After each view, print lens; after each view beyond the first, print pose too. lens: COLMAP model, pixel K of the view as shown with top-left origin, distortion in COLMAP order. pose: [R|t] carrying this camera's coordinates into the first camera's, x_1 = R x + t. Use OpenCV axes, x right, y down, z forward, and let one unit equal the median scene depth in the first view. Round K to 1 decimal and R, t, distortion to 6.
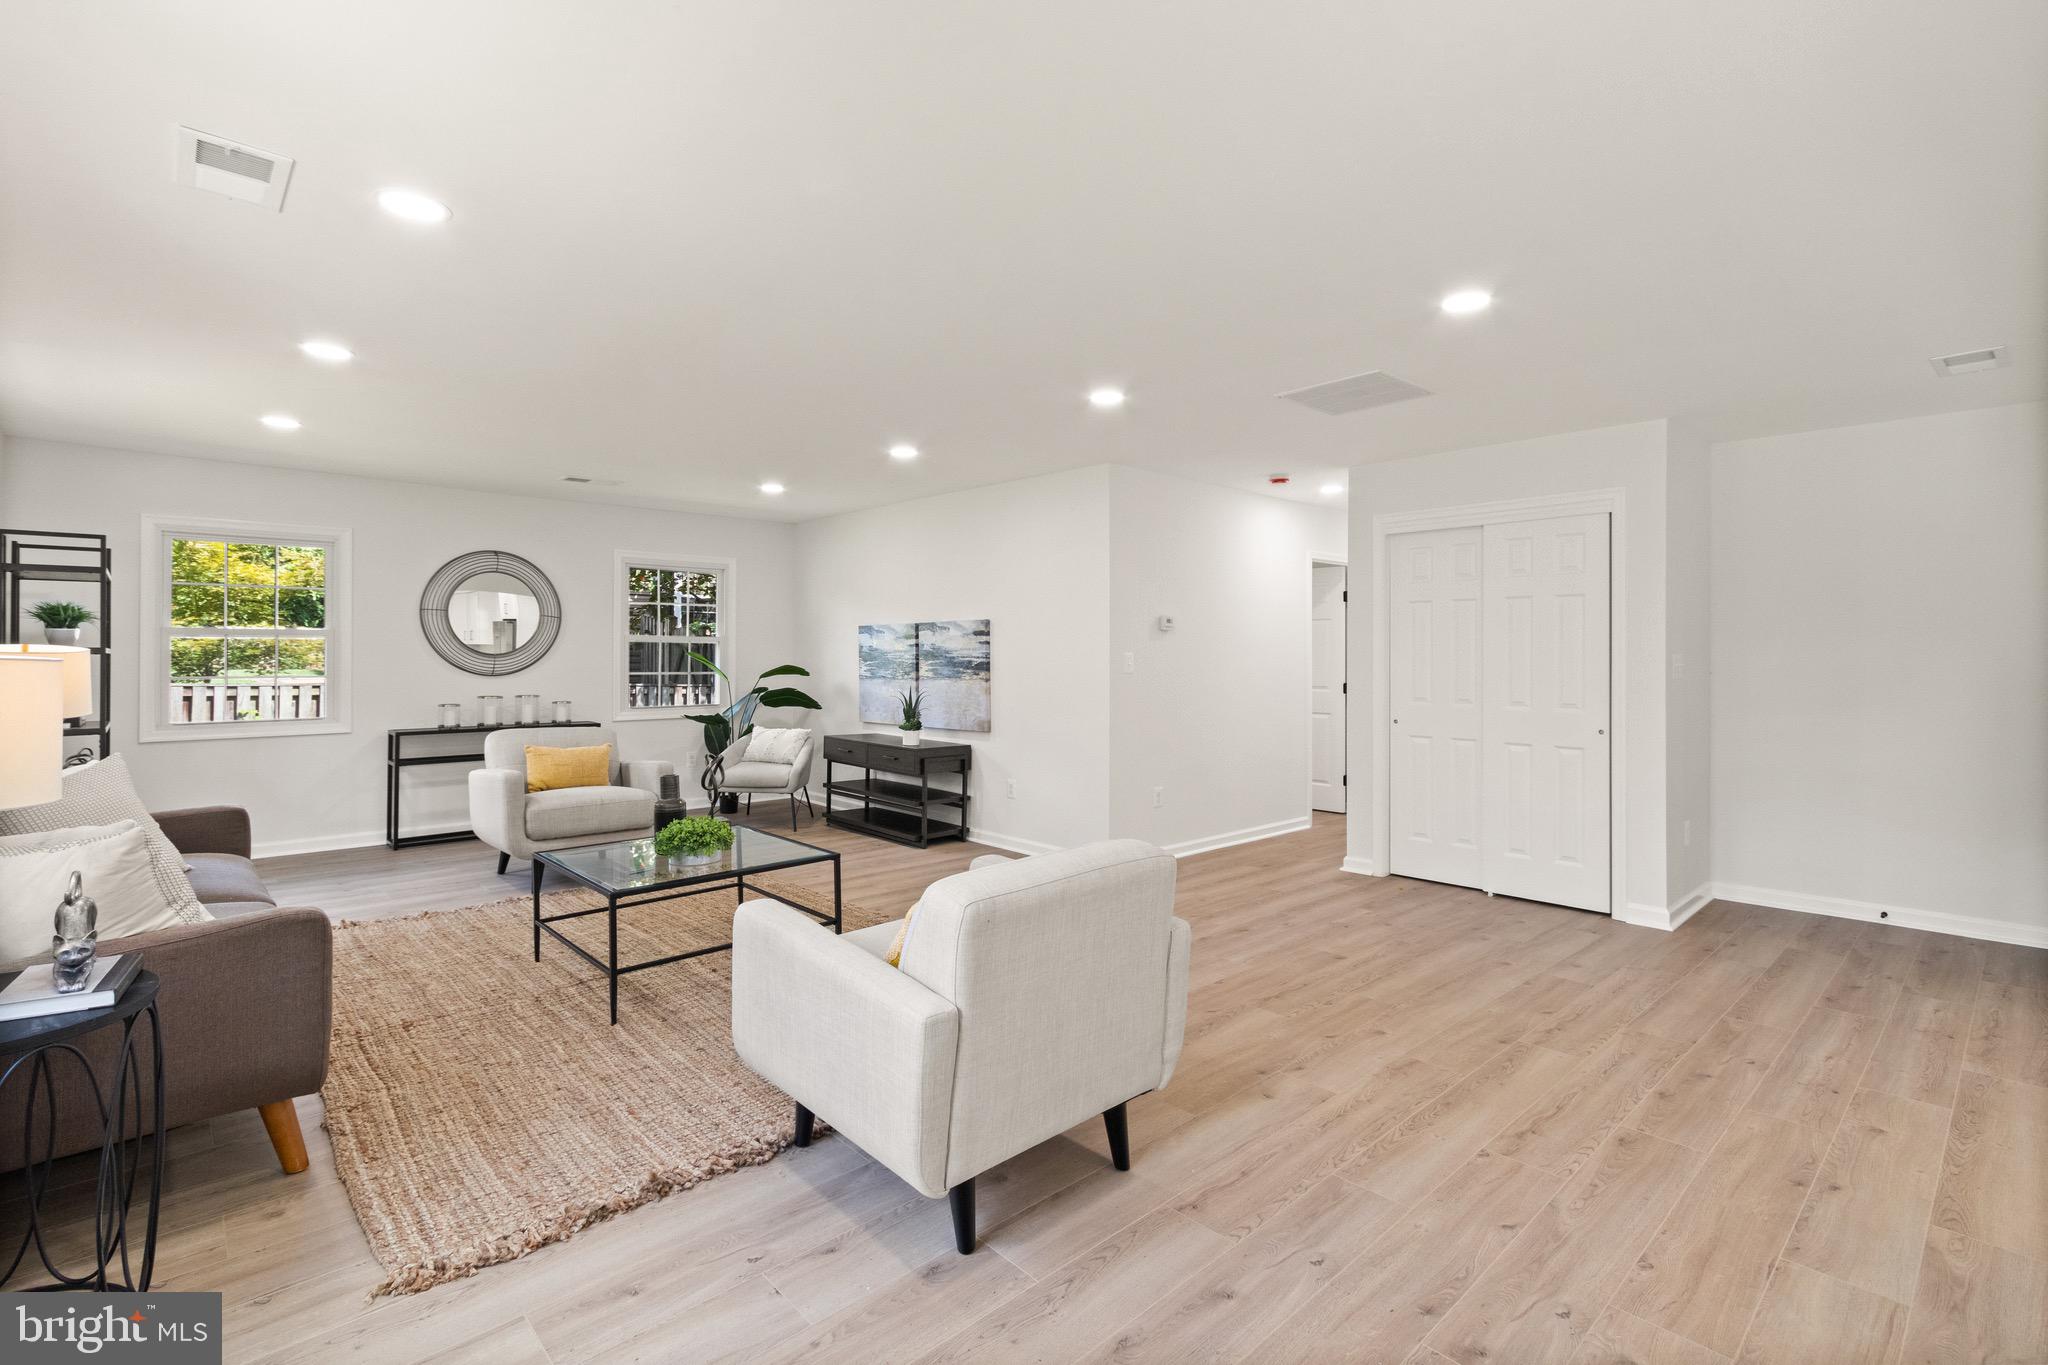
lens RADIAL K [[942.0, 0, 1027.5], [0, 942.0, 647.2], [0, 0, 1]] dist [0.002681, -0.000777]
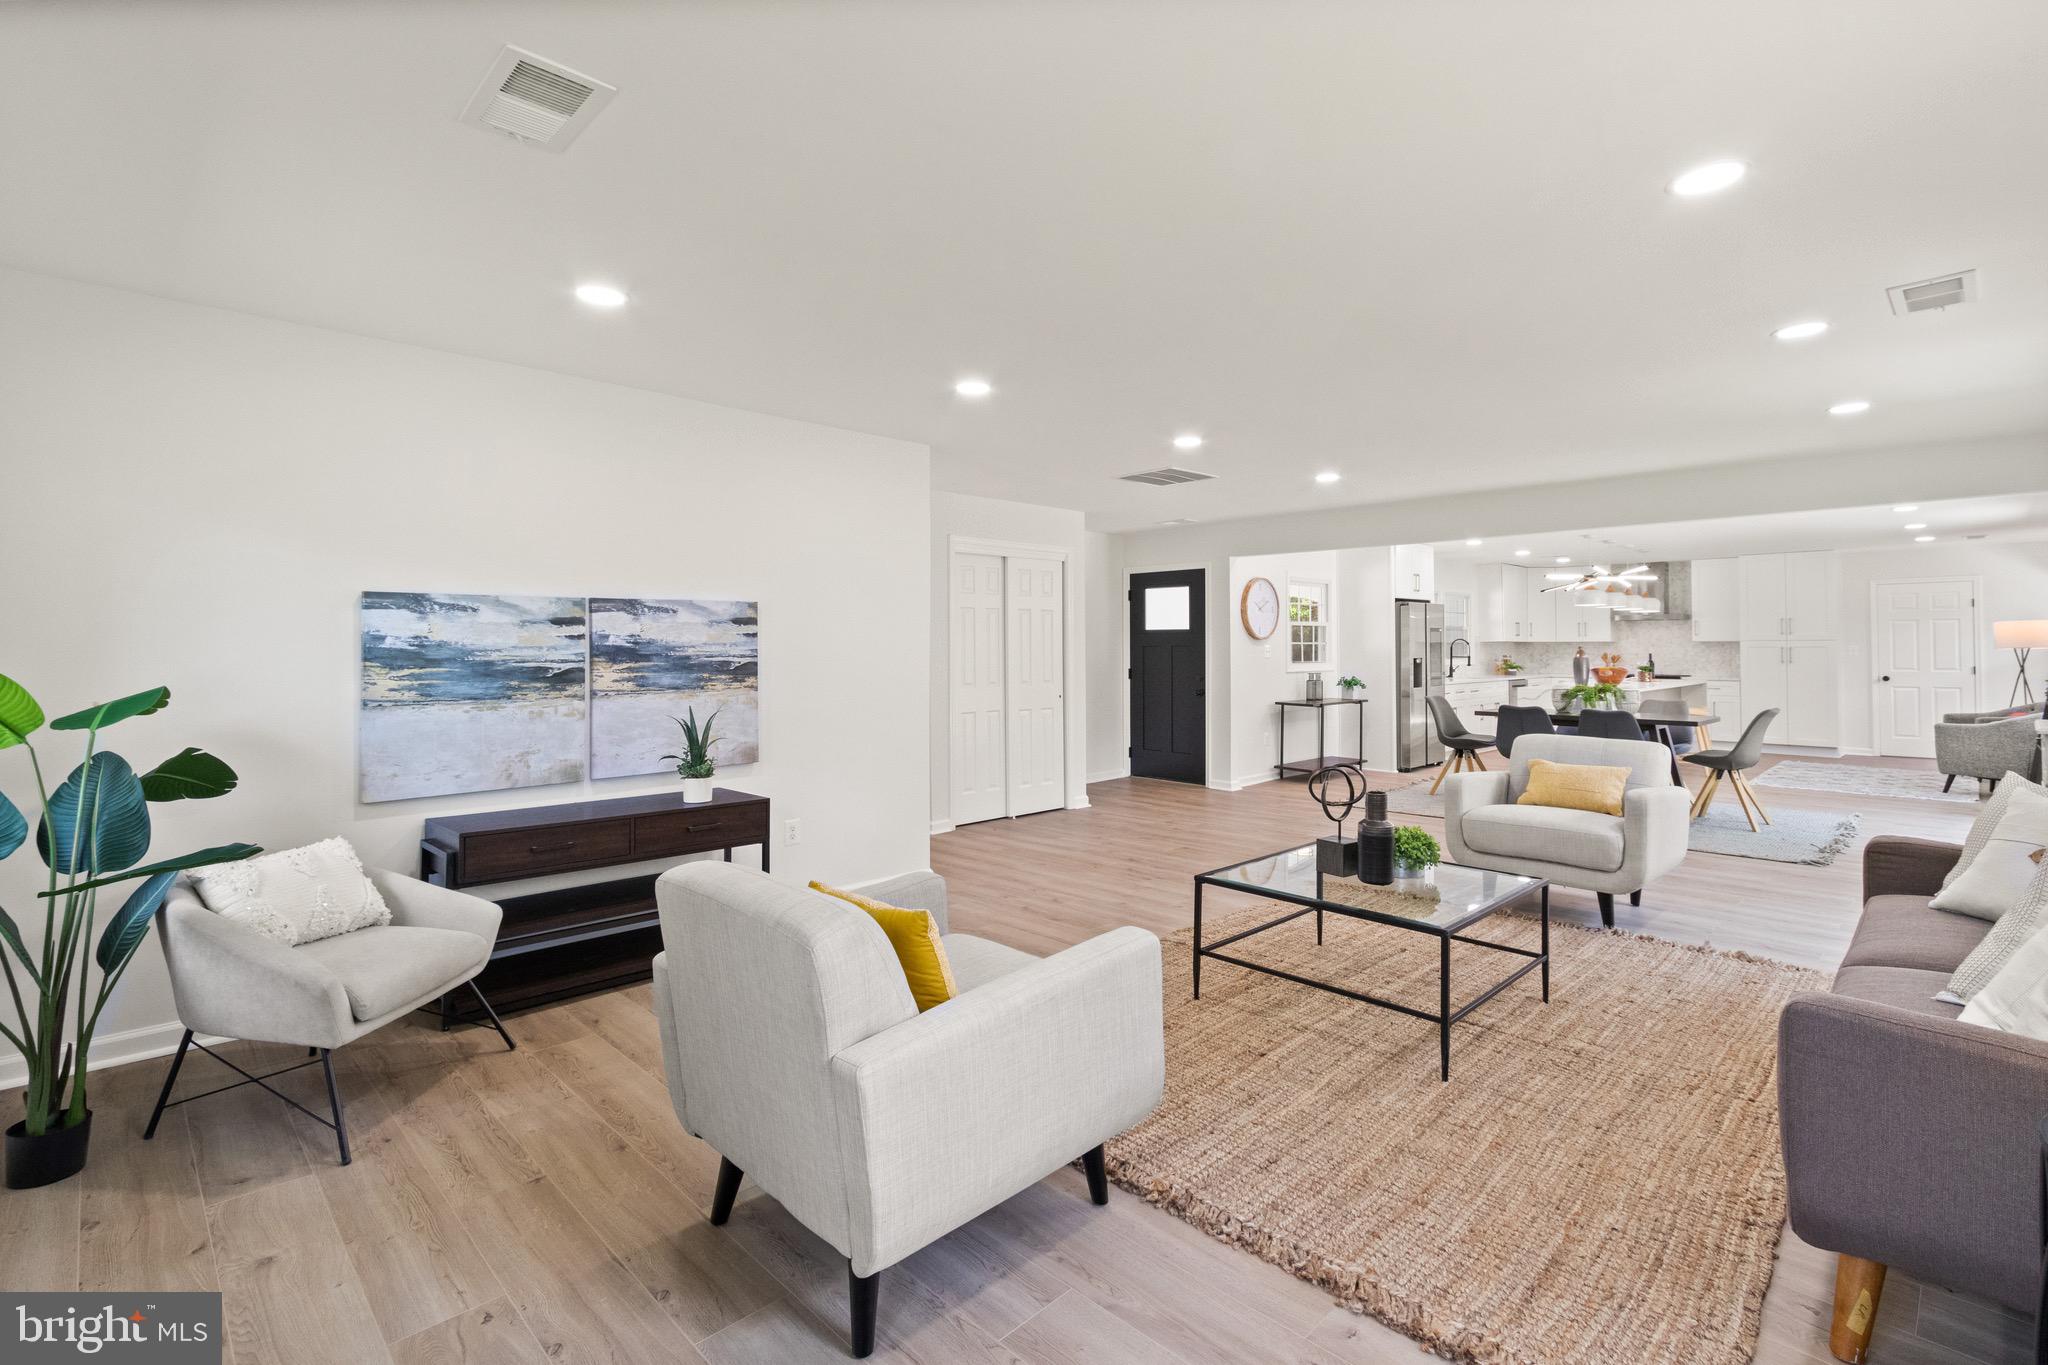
lens RADIAL K [[947.0, 0, 1031.4], [0, 947.0, 636.3], [0, 0, 1]] dist [0.000754, -0.000075]
pose [[-0.026349, 0.010099, 0.999602, -0.753878], [-0.004666, 0.999937, -0.010226, 0.002457], [-0.999642, -0.004934, -0.026300, 0.812258]]
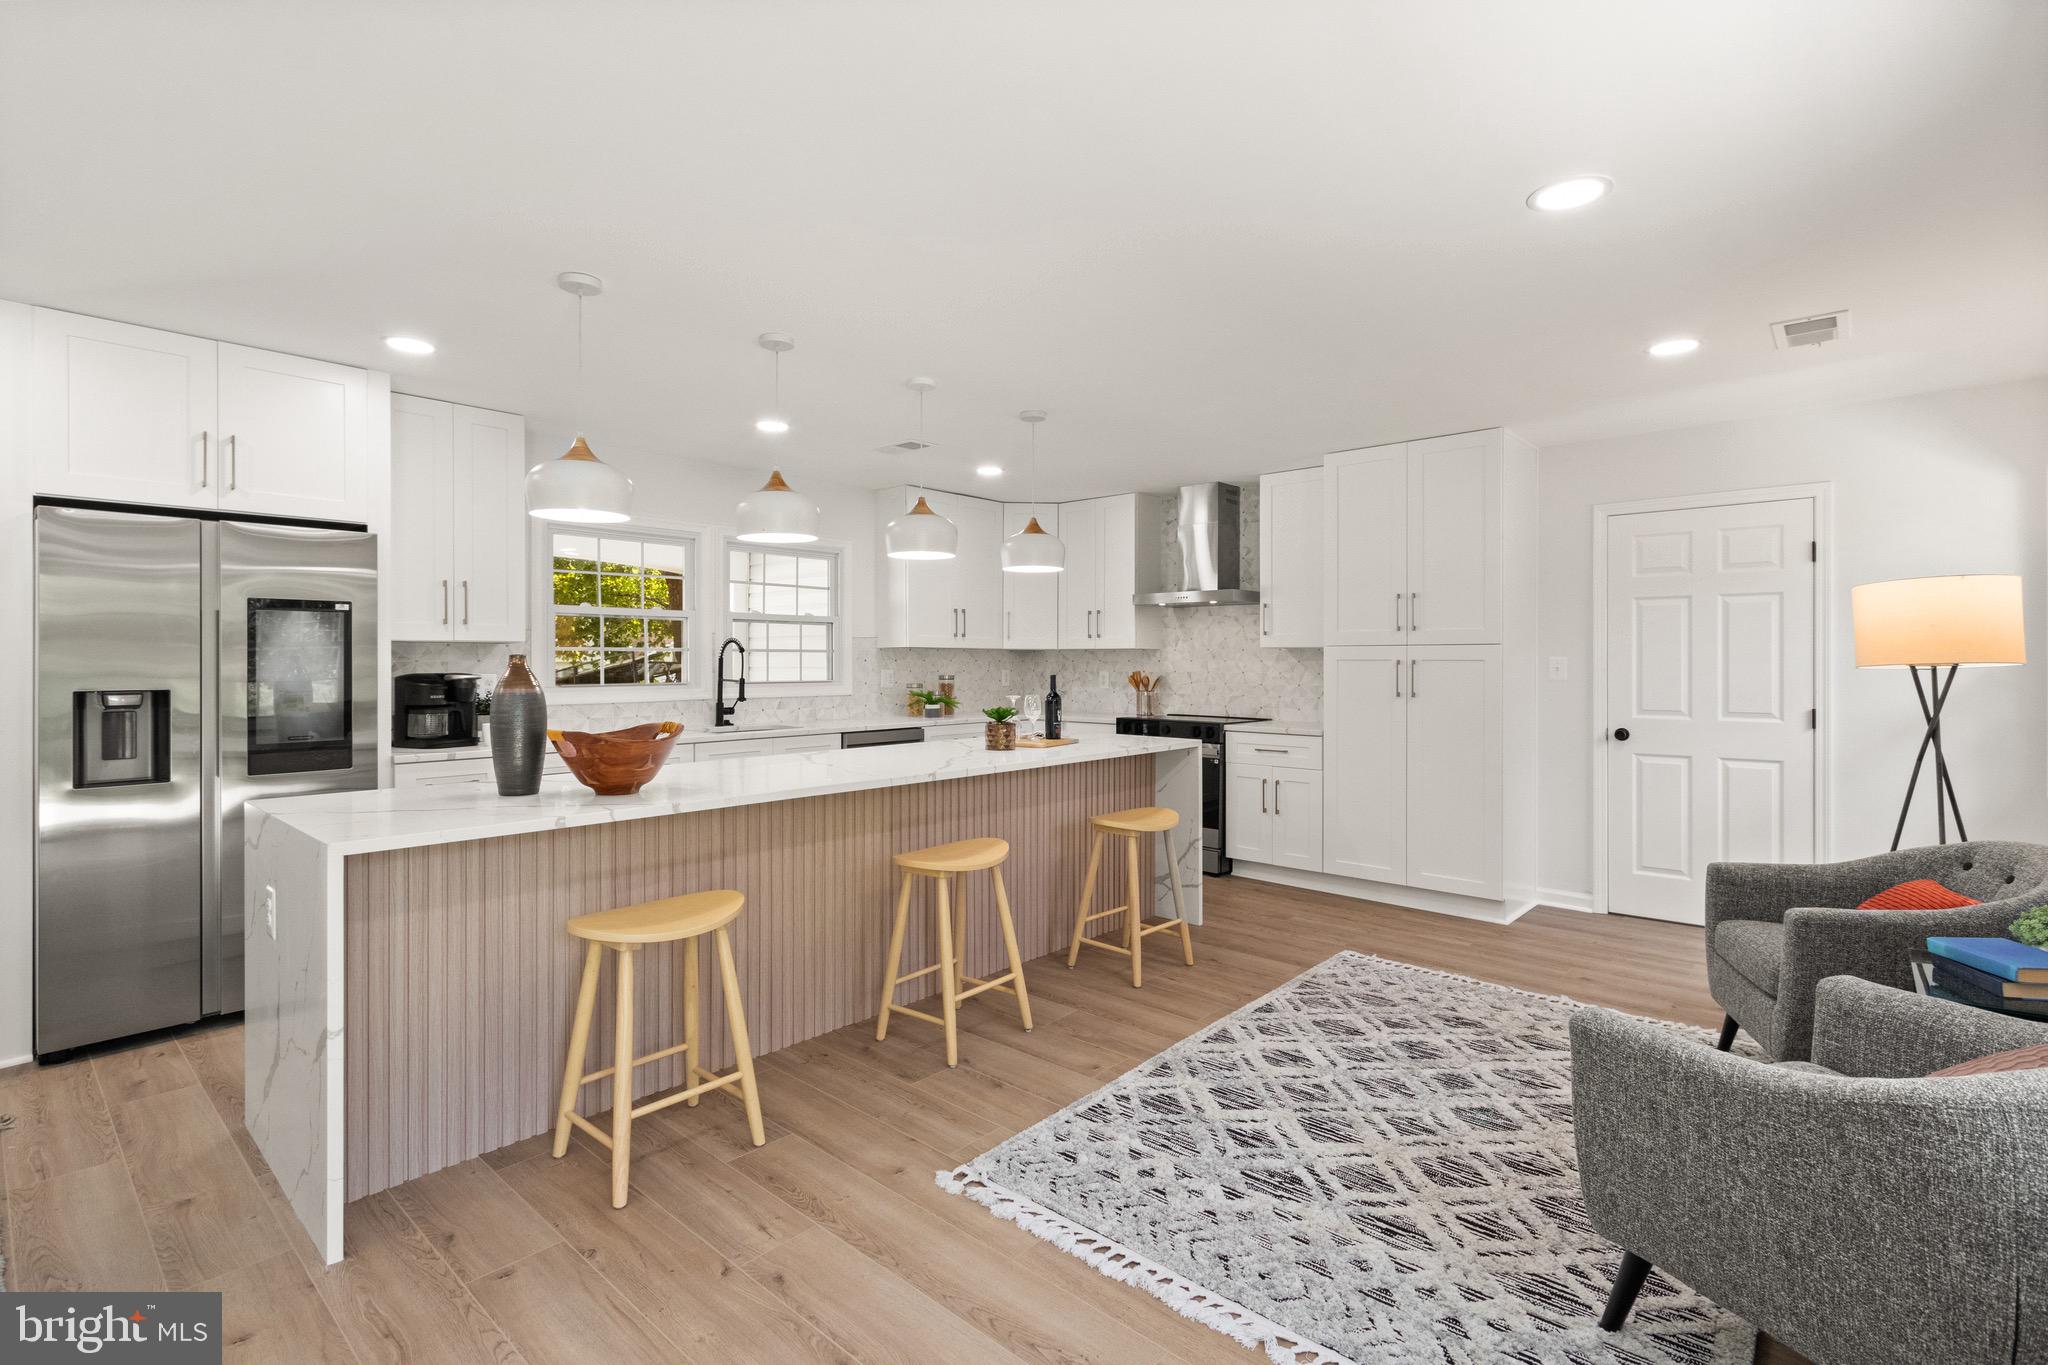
lens RADIAL K [[952.0, 0, 1020.7], [0, 952.0, 662.6], [0, 0, 1]] dist [0.003229, 0.000503]
pose [[-0.088342, -0.004257, 0.996081, 0.250018], [-0.007995, 0.999962, 0.003565, -0.000653], [-0.996058, -0.007649, -0.088373, -0.277115]]
